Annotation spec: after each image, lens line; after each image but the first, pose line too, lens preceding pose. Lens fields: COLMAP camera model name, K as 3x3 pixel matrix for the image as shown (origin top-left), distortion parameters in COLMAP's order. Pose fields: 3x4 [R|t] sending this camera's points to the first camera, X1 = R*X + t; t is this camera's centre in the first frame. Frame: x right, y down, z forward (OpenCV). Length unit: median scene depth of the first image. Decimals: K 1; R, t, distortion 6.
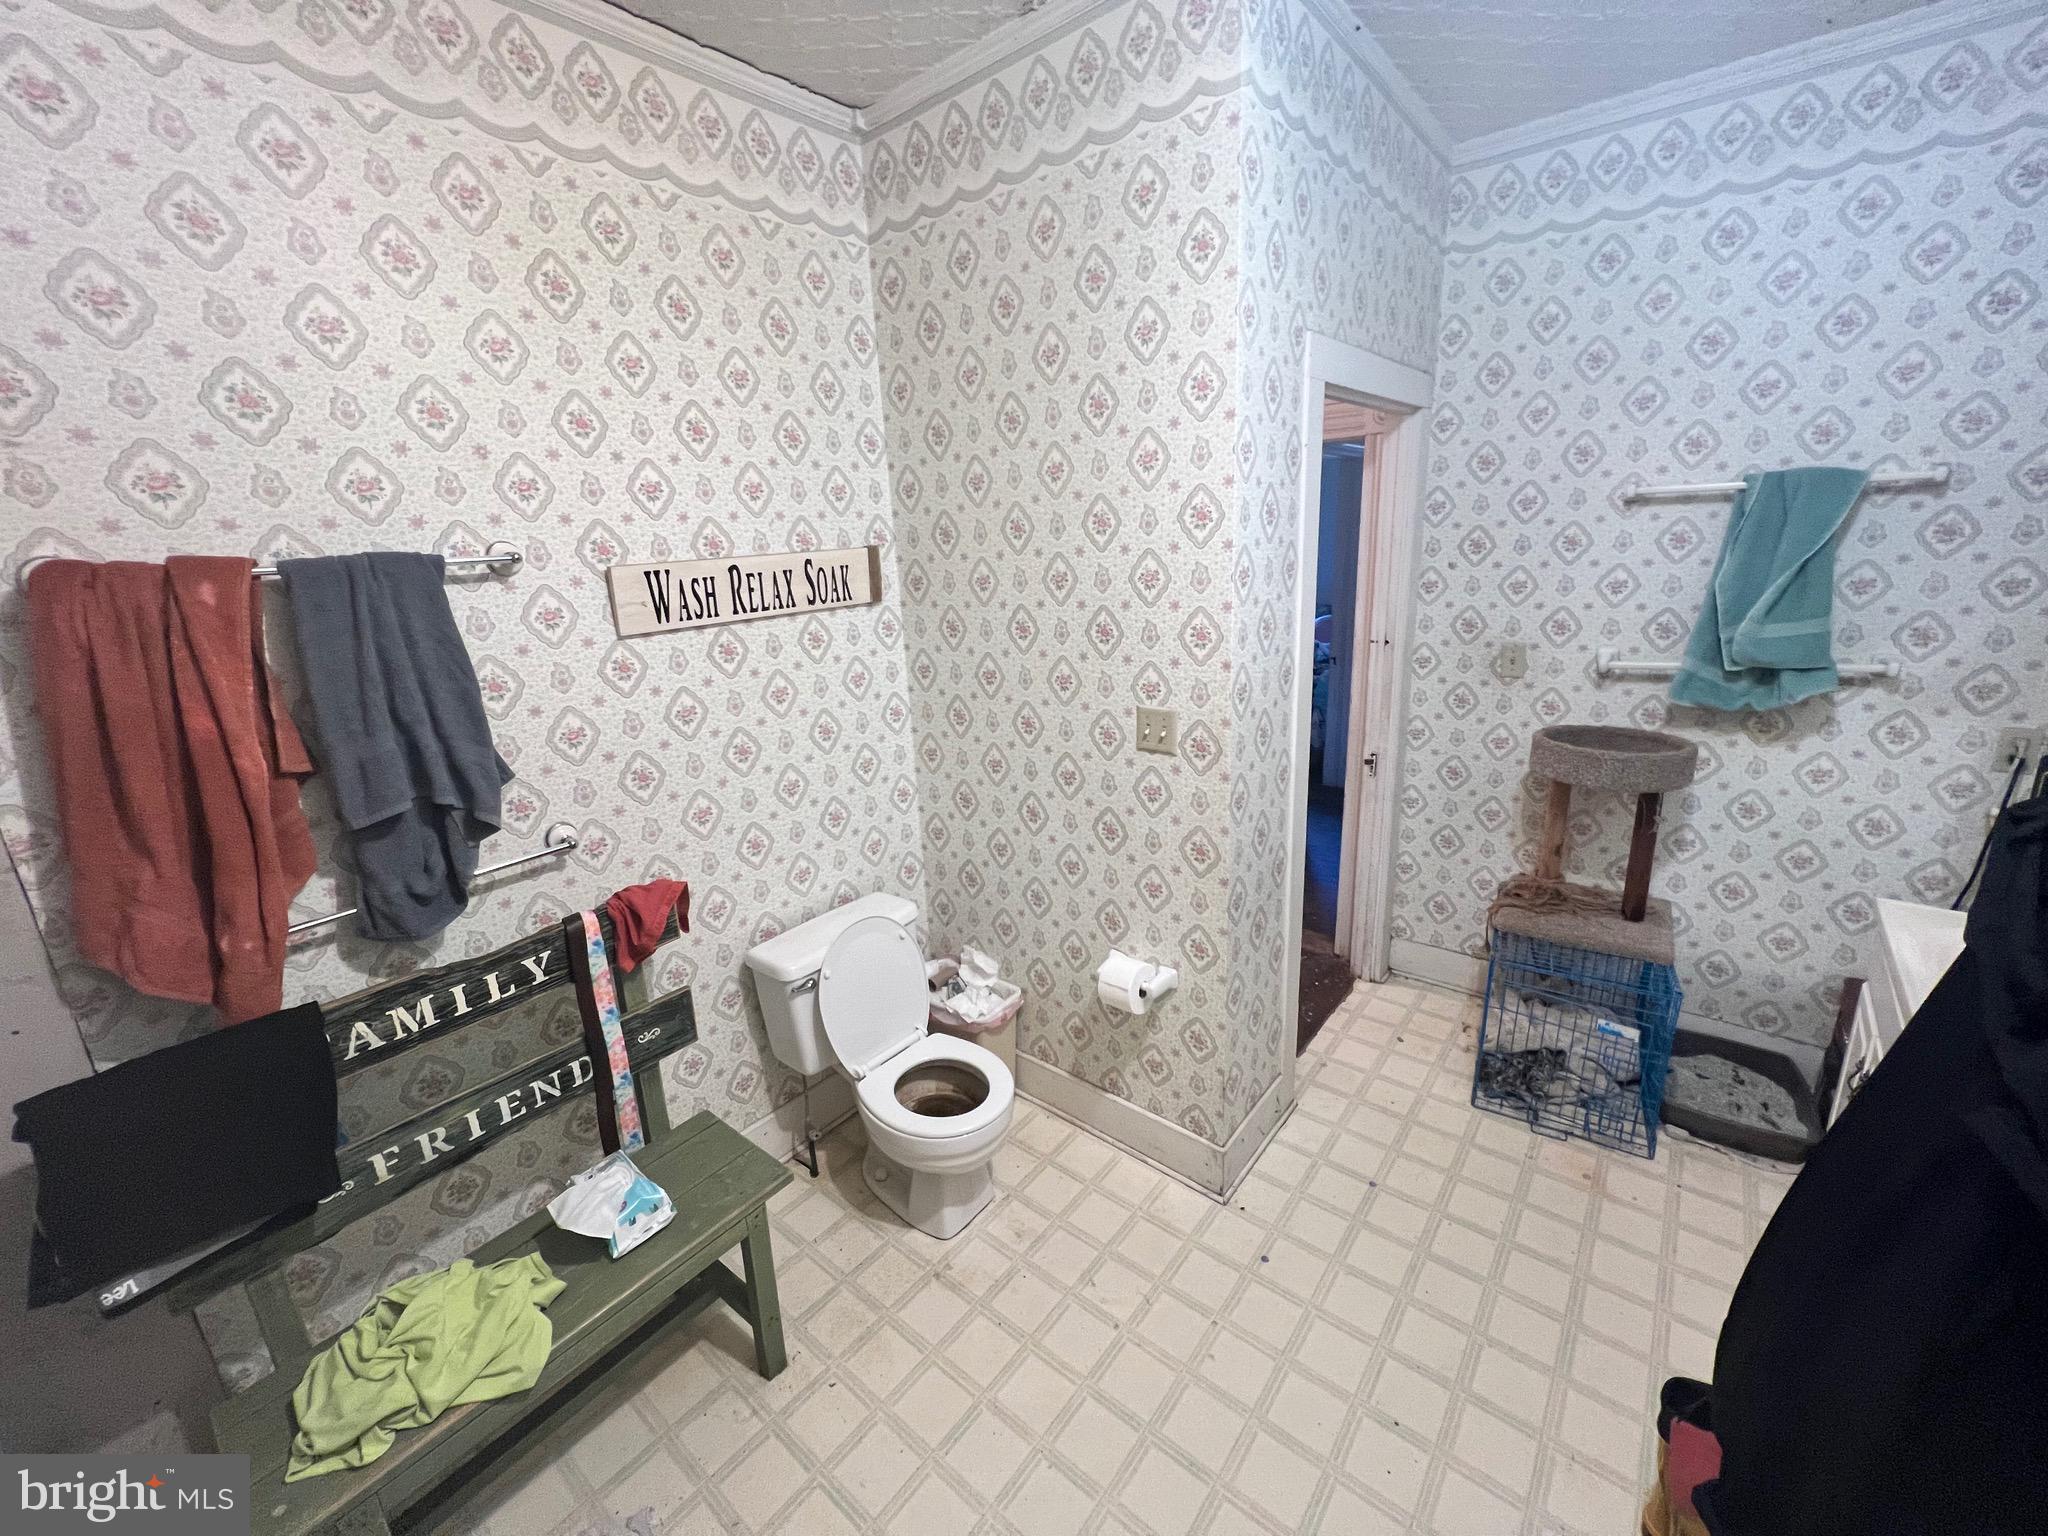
lens RADIAL K [[818.9, 0, 1020.8], [0, 818.9, 760.5], [0, 0, 1]] dist [0.002092, 0.000466]
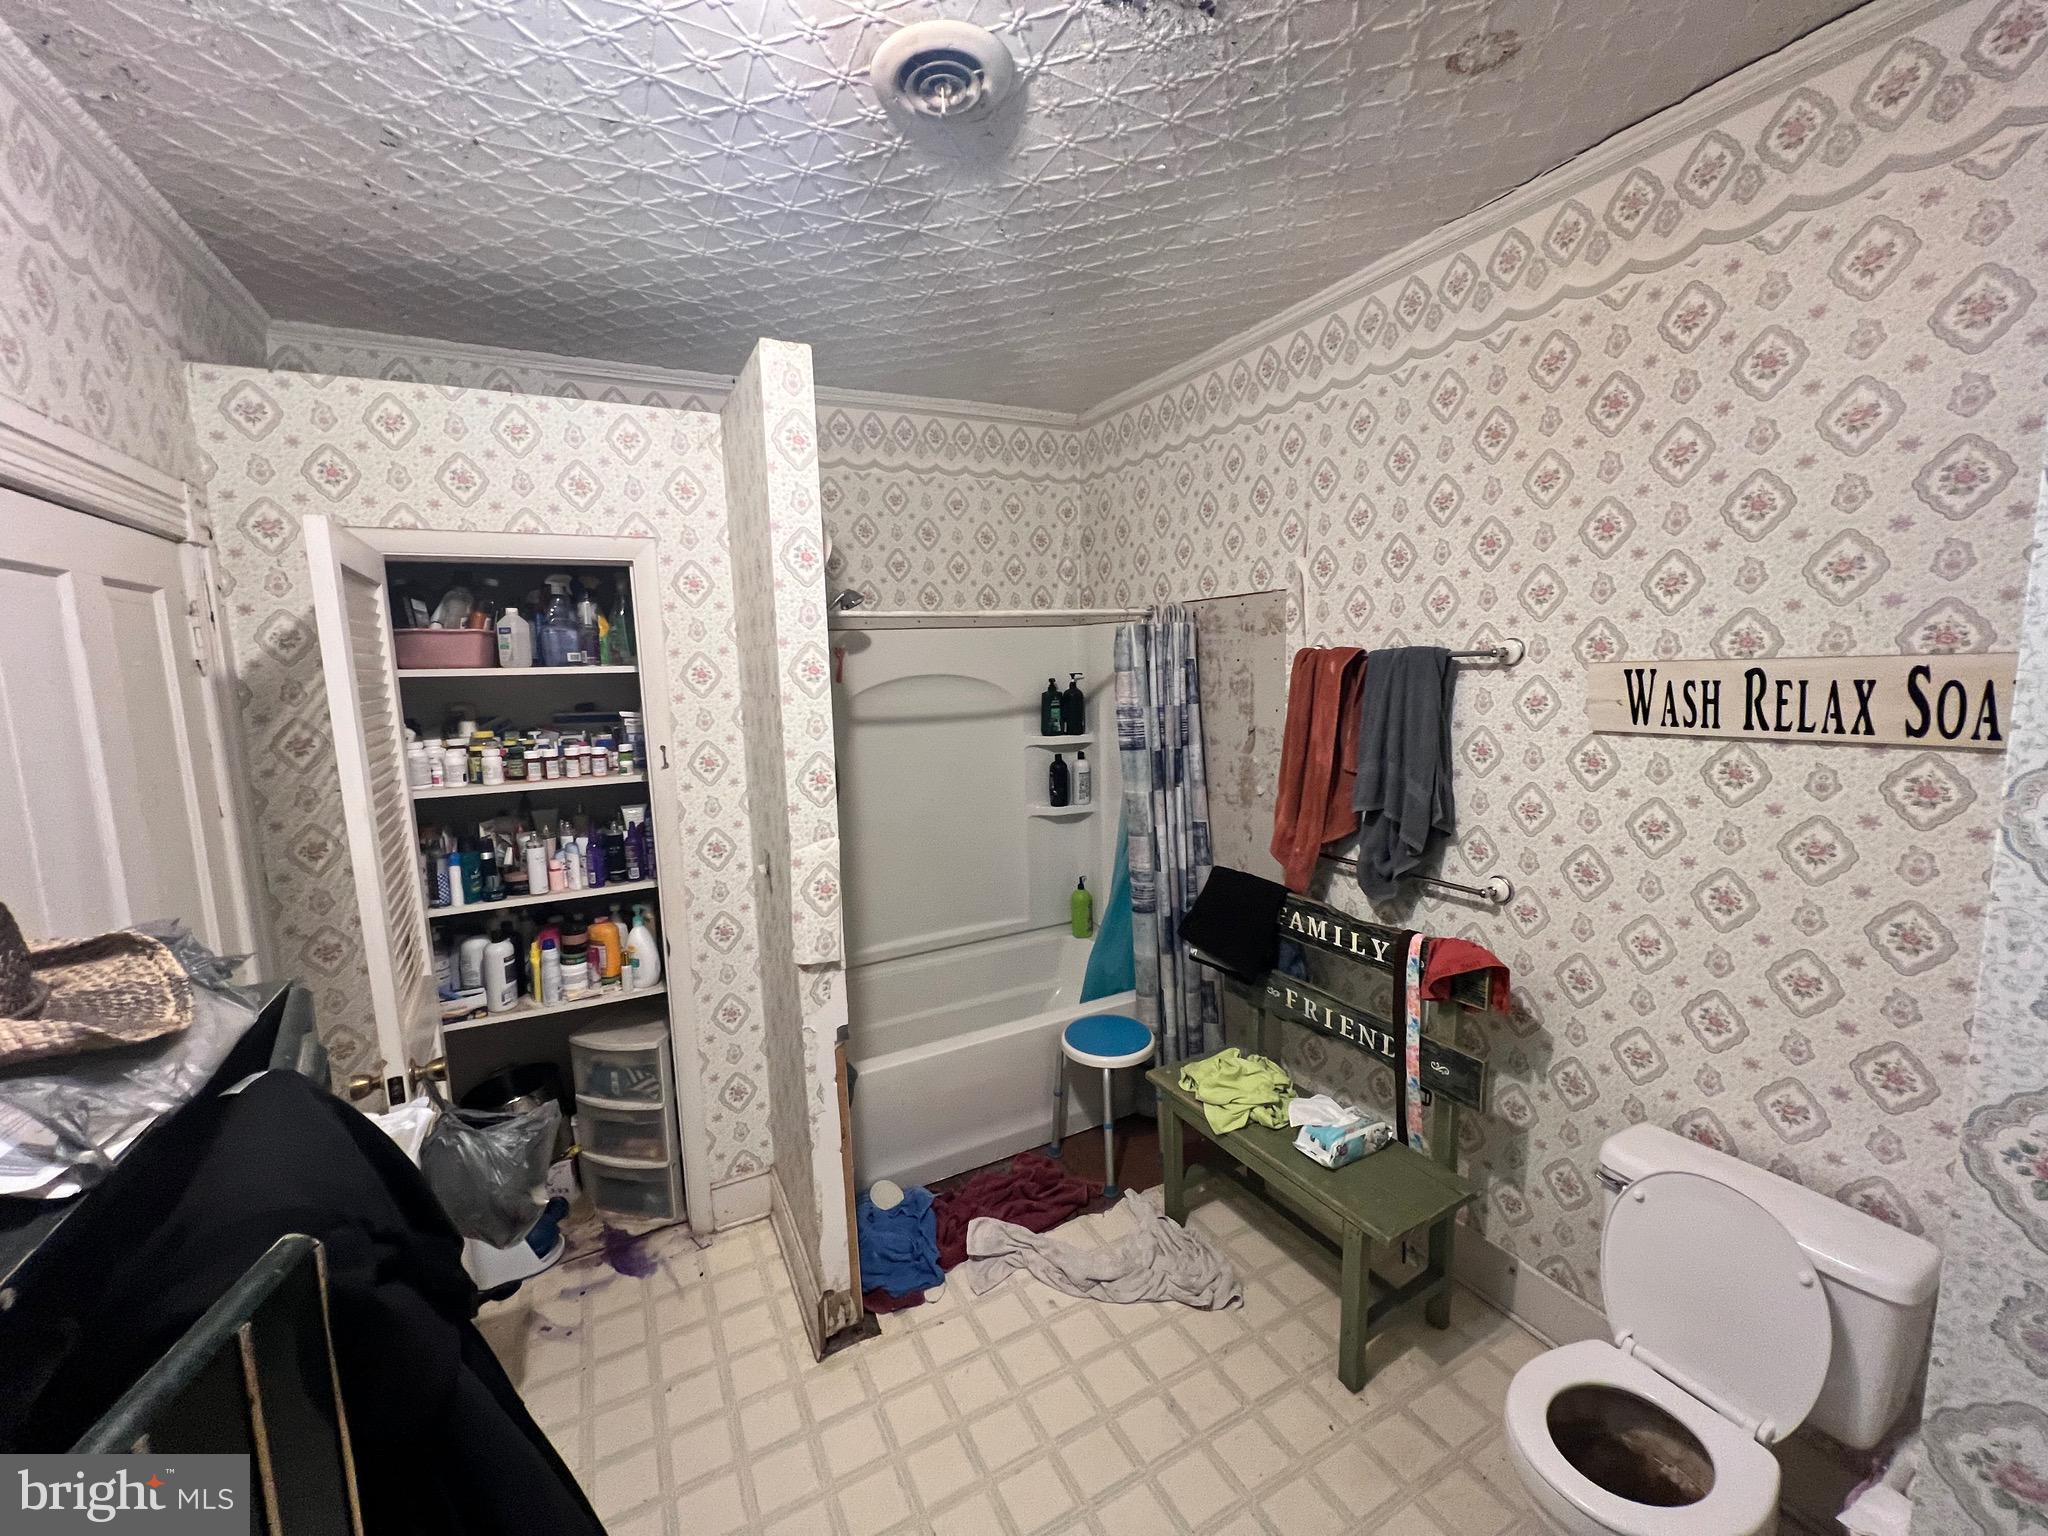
lens RADIAL K [[818.9, 0, 1020.8], [0, 818.9, 760.5], [0, 0, 1]] dist [0.002092, 0.000466]
pose [[-0.381310, 0.173731, -0.907976, 0.666917], [-0.196325, 0.944560, 0.263179, -0.232182], [0.903360, 0.278612, -0.326062, 0.670103]]
